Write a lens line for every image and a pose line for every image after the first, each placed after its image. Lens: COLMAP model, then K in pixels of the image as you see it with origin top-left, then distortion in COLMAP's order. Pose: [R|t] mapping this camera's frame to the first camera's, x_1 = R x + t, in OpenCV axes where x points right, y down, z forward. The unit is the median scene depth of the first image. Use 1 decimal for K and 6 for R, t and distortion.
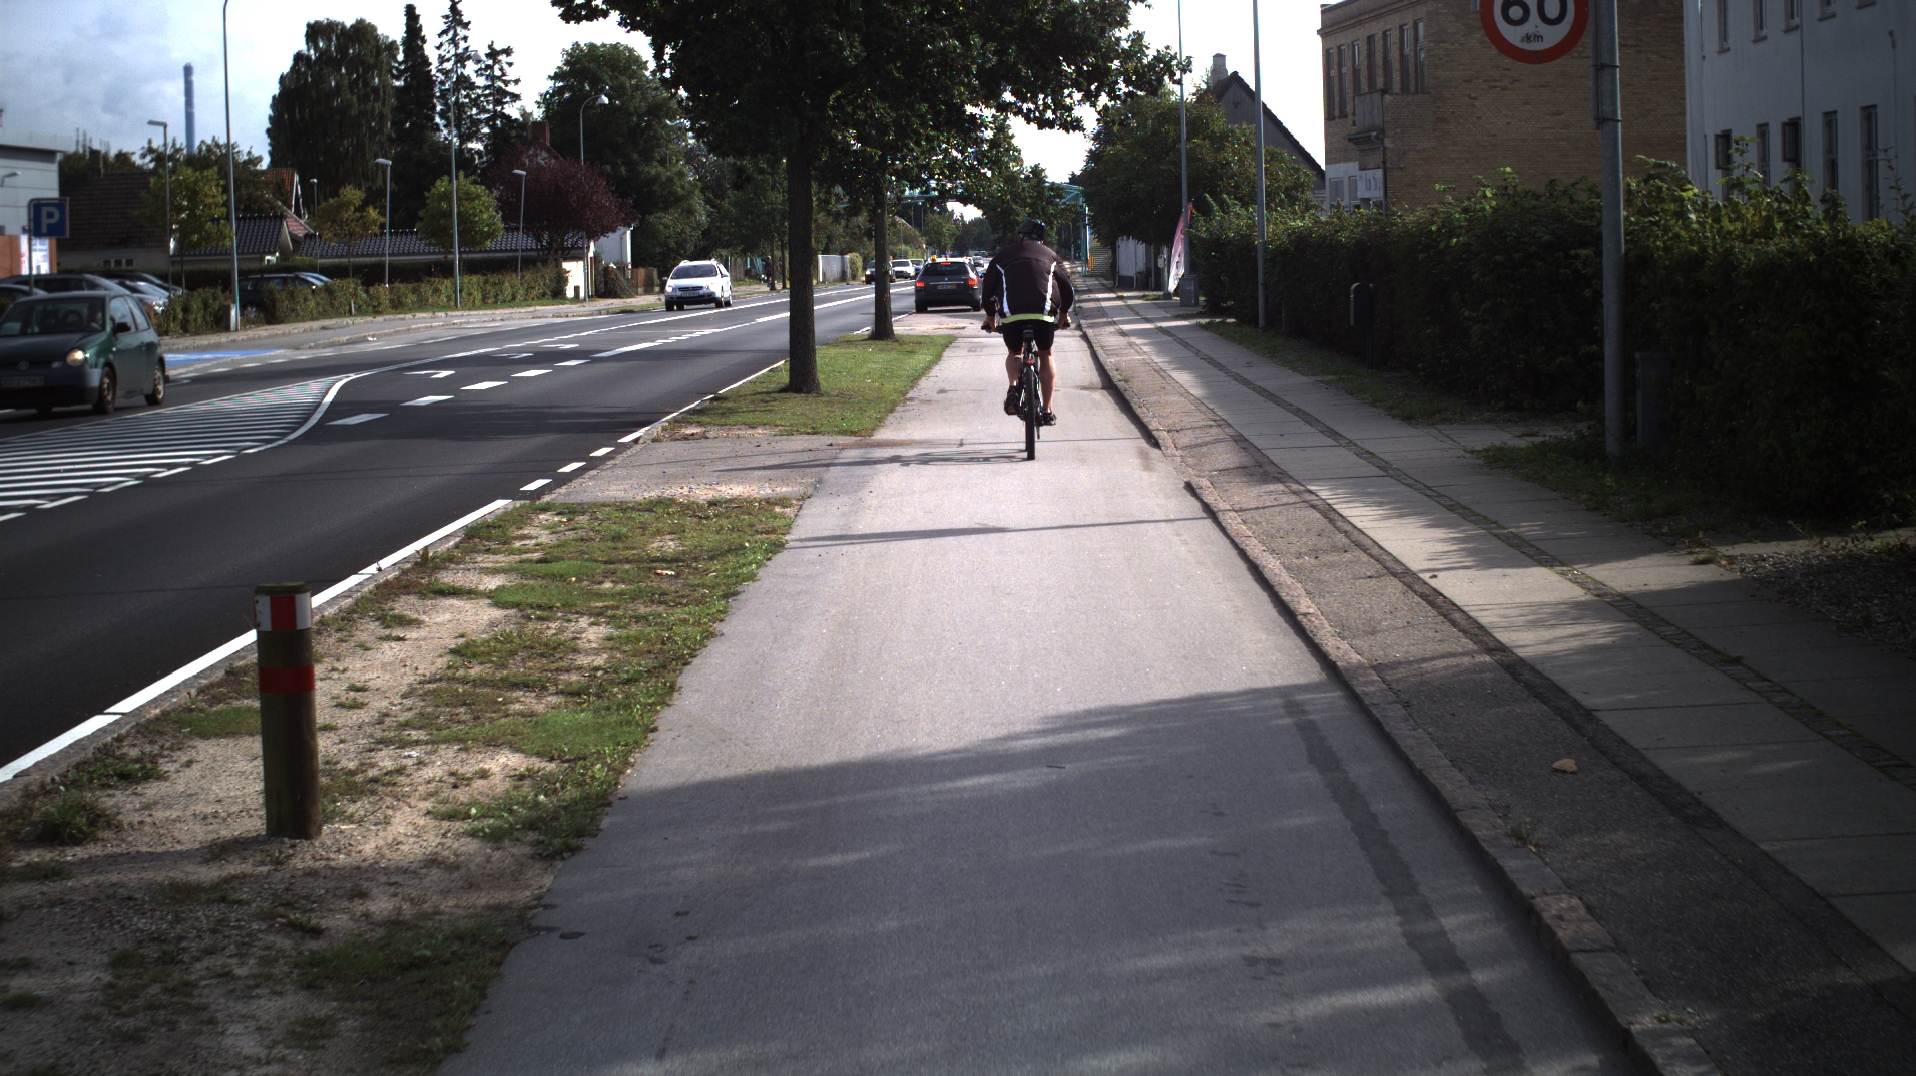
lens RADIAL K [[3849.1, 0, 958.0], [0, 3849.1, 538.0], [0, 0, 1]] dist [-0.294283, 0.161539]
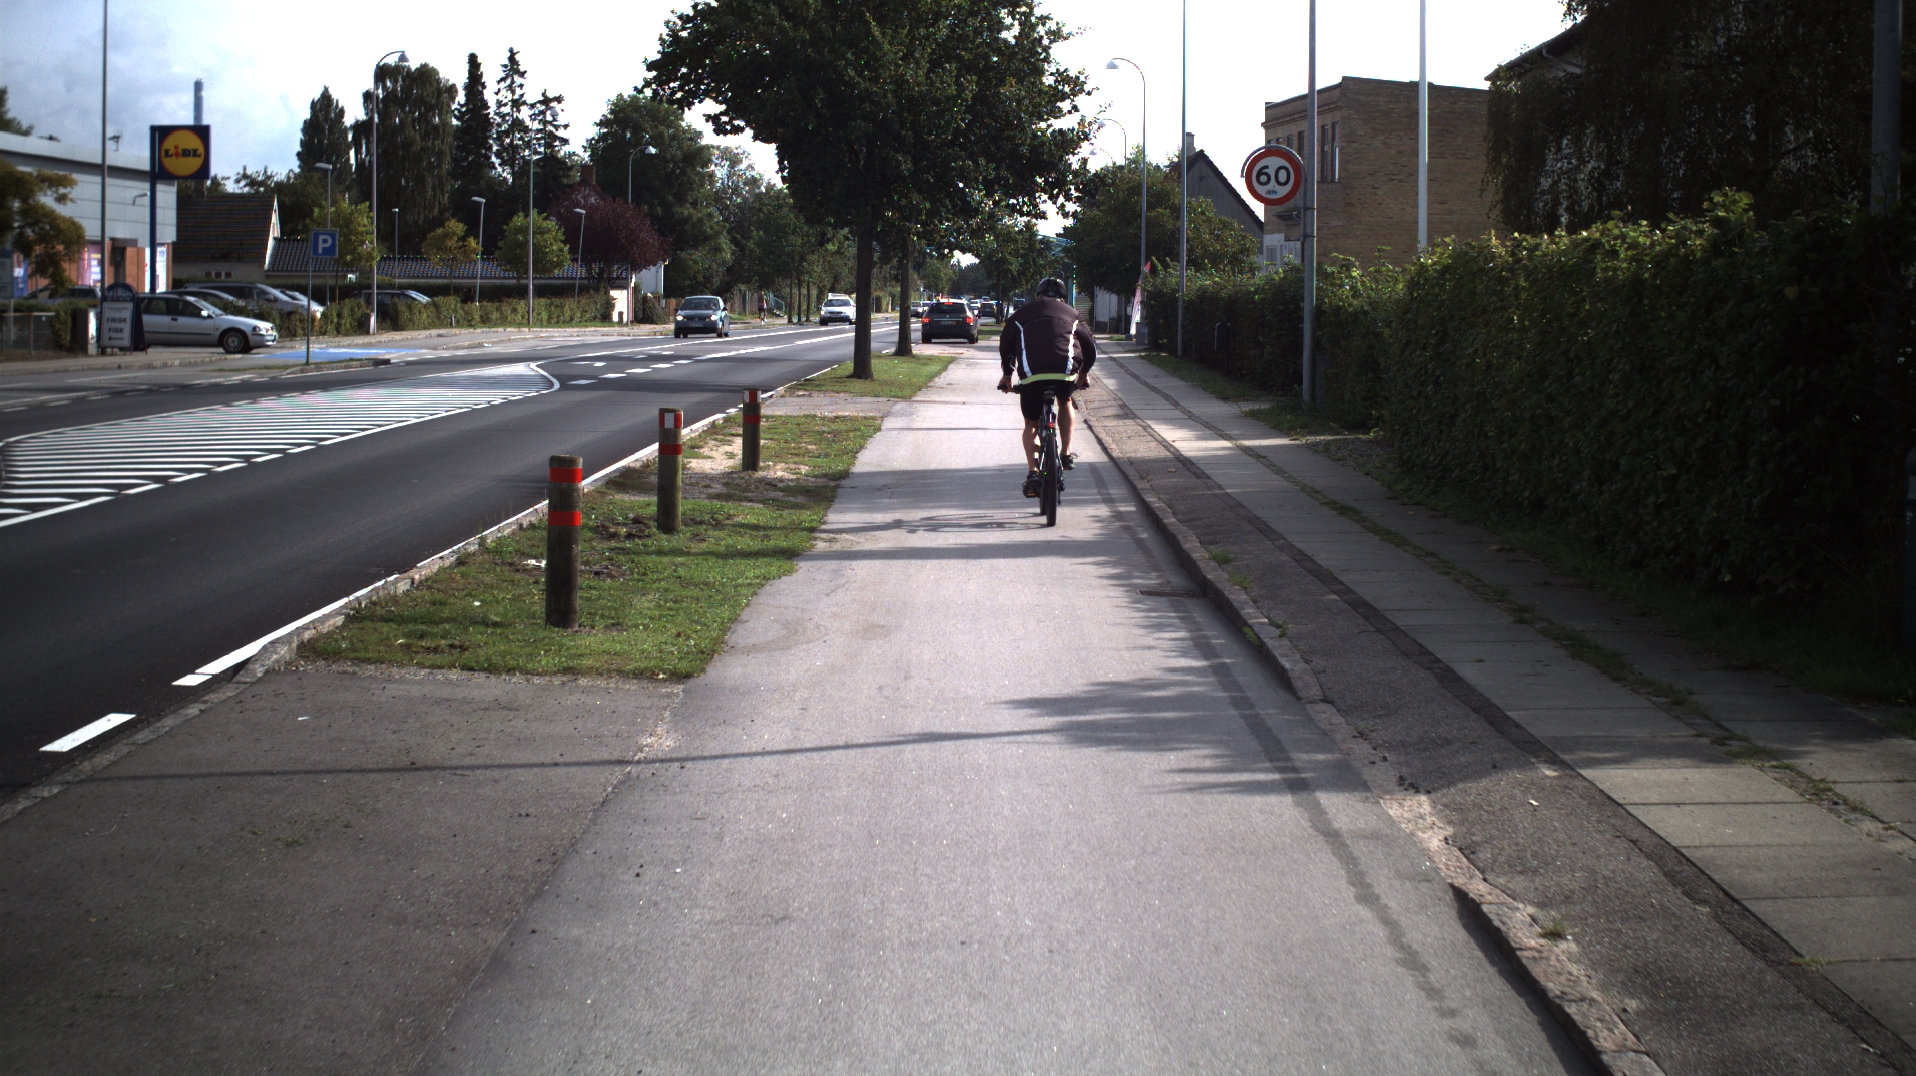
lens RADIAL K [[3849.1, 0, 958.0], [0, 3849.1, 538.0], [0, 0, 1]] dist [-0.294283, 0.161539]
pose [[0.999223, 0.039209, 0.003893, -0.002011], [-0.039162, 0.999165, -0.011604, 0.018054], [-0.004344, 0.011442, 0.999925, -0.234389]]
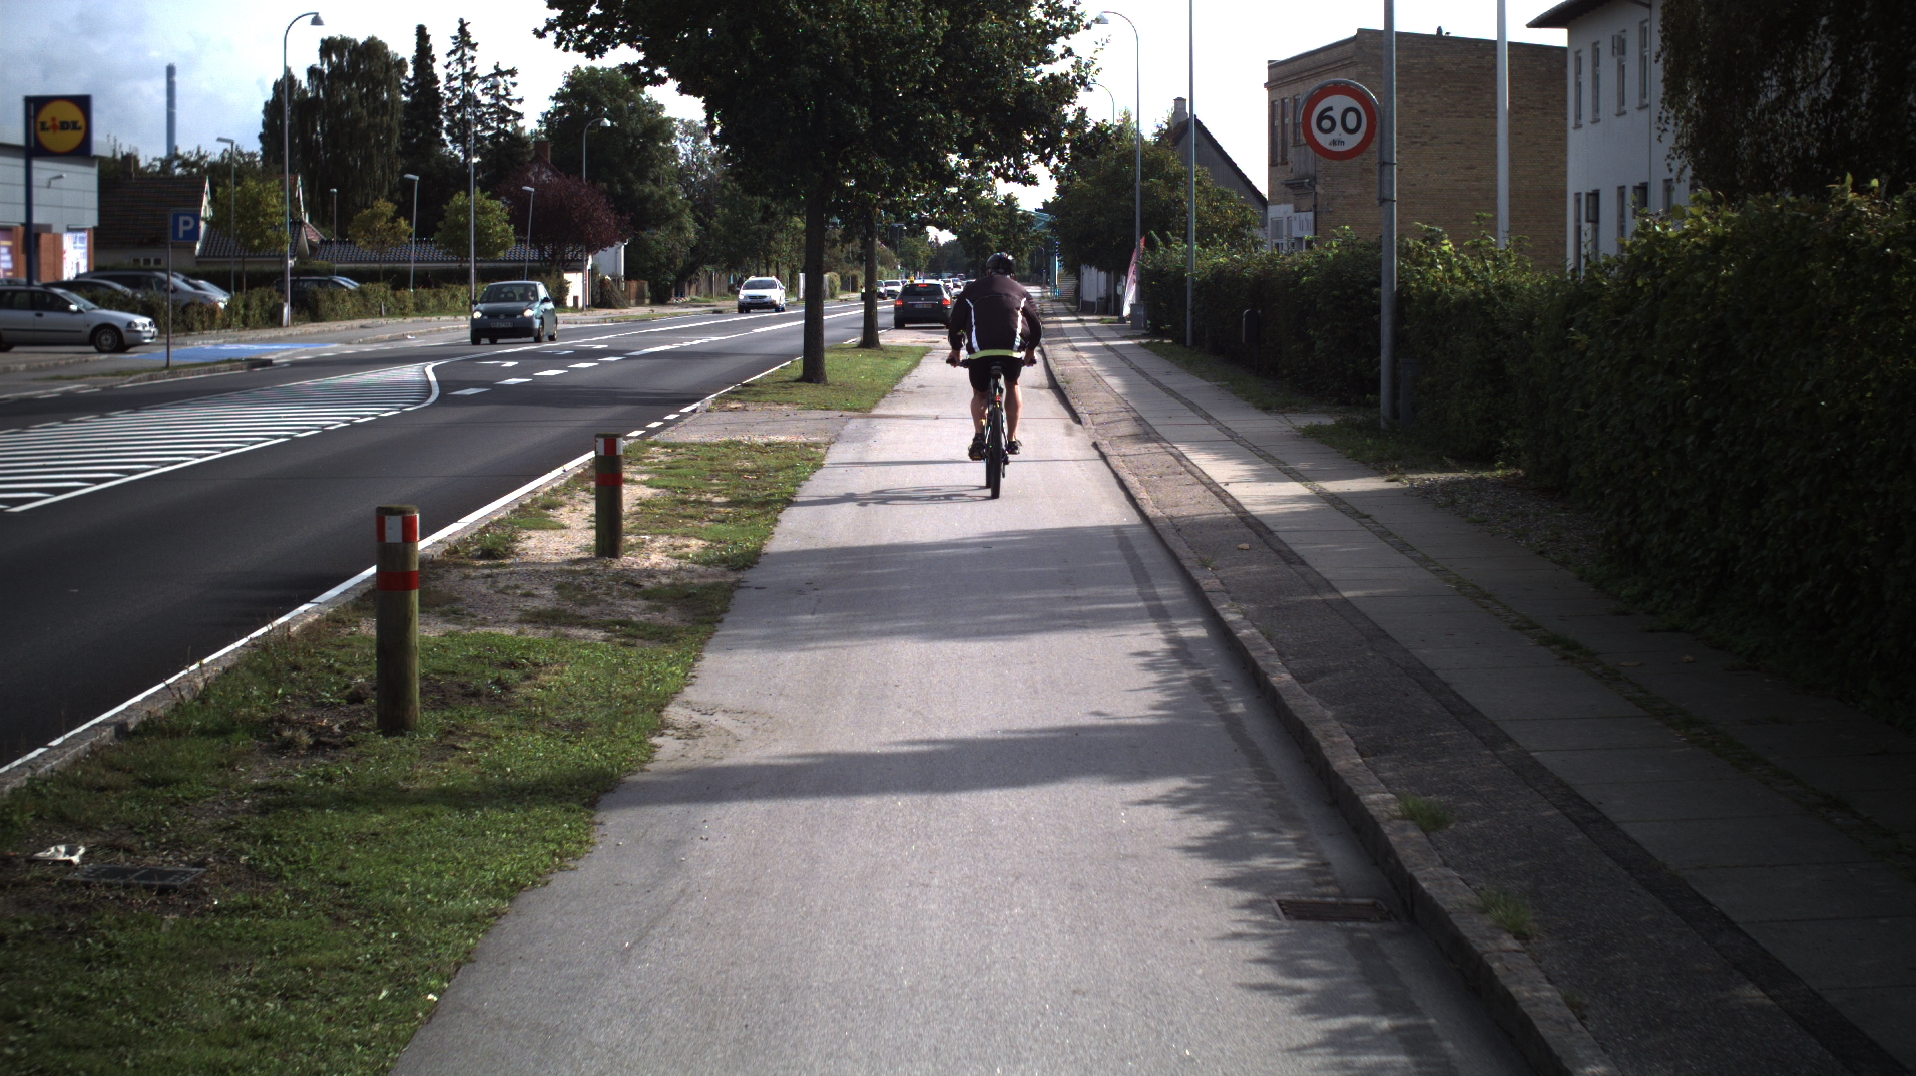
lens RADIAL K [[3849.1, 0, 958.0], [0, 3849.1, 538.0], [0, 0, 1]] dist [-0.294283, 0.161539]
pose [[0.999561, 0.028277, 0.008895, -0.000840], [-0.028226, 0.999585, -0.005822, 0.008340], [-0.009056, 0.005568, 0.999943, -0.117443]]
